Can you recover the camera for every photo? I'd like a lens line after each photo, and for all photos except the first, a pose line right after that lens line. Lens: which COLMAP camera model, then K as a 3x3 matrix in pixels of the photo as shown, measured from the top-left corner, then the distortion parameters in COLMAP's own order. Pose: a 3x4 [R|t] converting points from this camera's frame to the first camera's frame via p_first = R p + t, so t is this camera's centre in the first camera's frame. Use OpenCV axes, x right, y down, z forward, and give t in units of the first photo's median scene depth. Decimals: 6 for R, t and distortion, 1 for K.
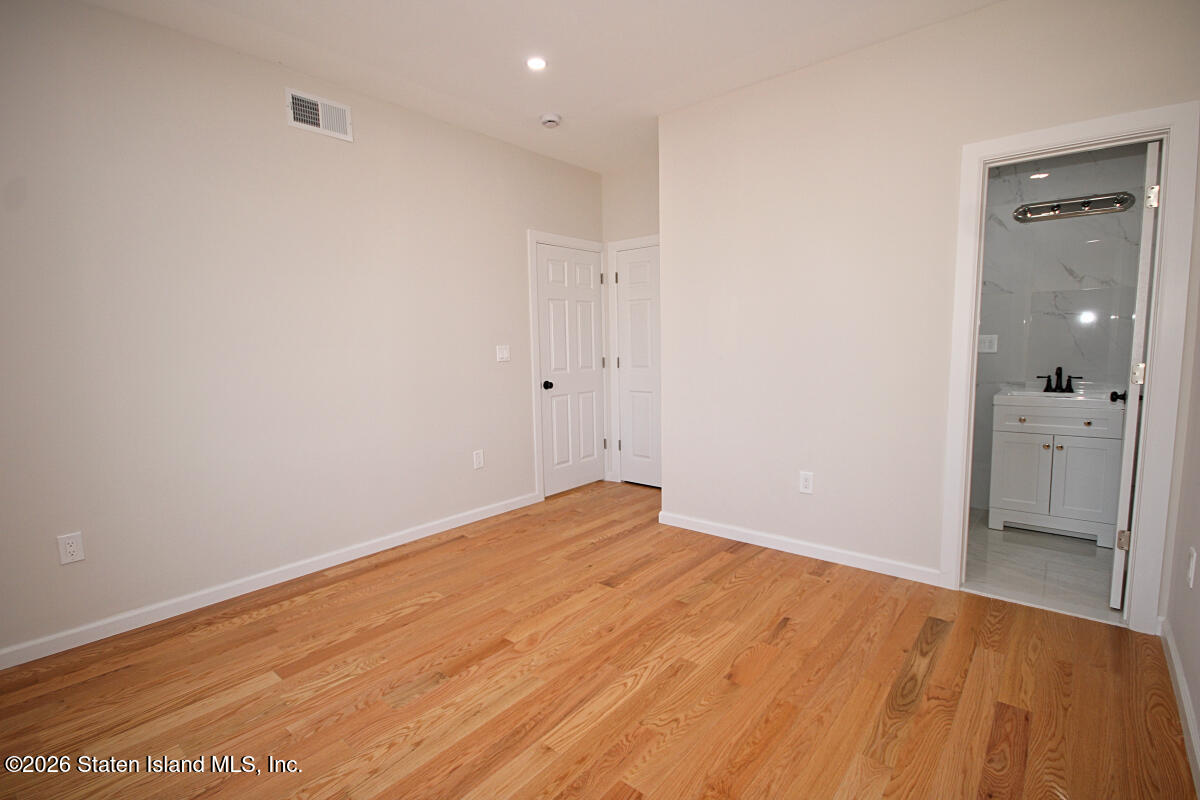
lens RADIAL K [[569.9, 0, 600.0], [0, 569.9, 400.0], [0, 0, 1]] dist [0.005428, 0.000278]
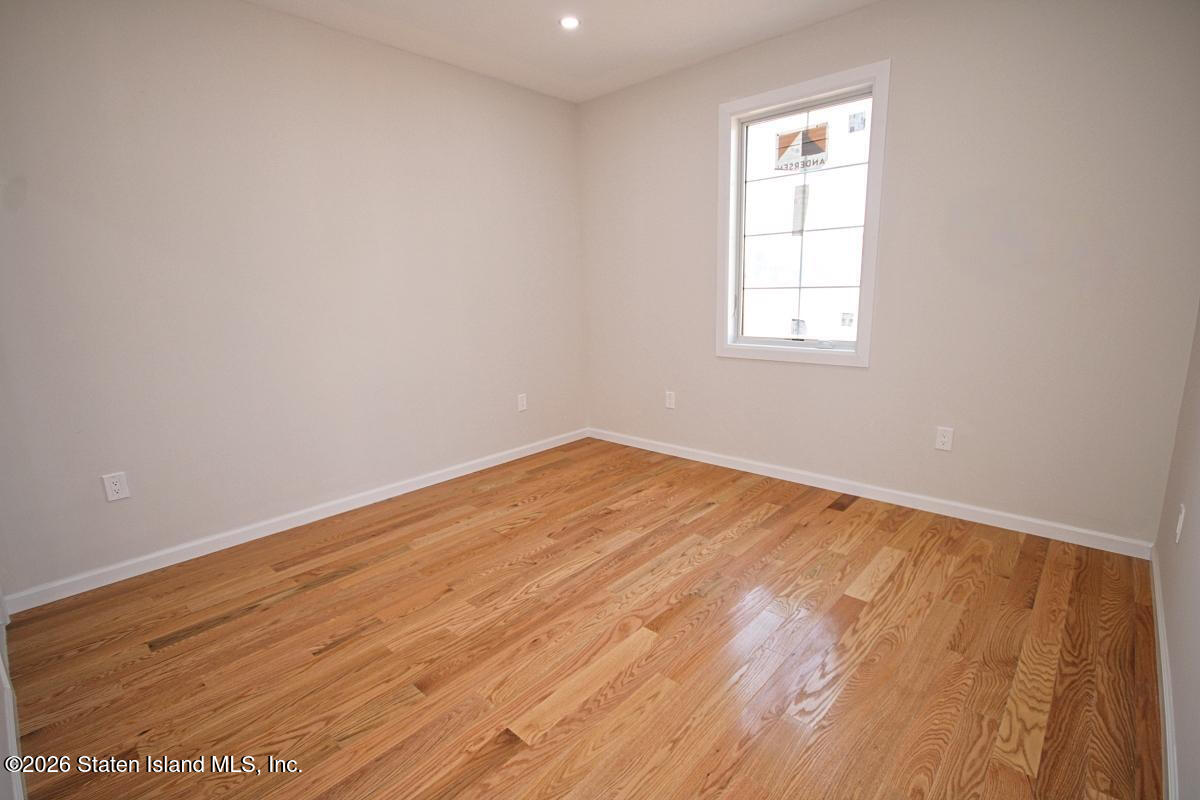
lens RADIAL K [[569.9, 0, 600.0], [0, 569.9, 400.0], [0, 0, 1]] dist [0.005428, 0.000278]
pose [[-0.998128, 0.038424, 0.047582, -0.147087], [0.050884, 0.953353, 0.297538, -0.210719], [-0.033930, 0.299402, -0.953524, 1.881064]]
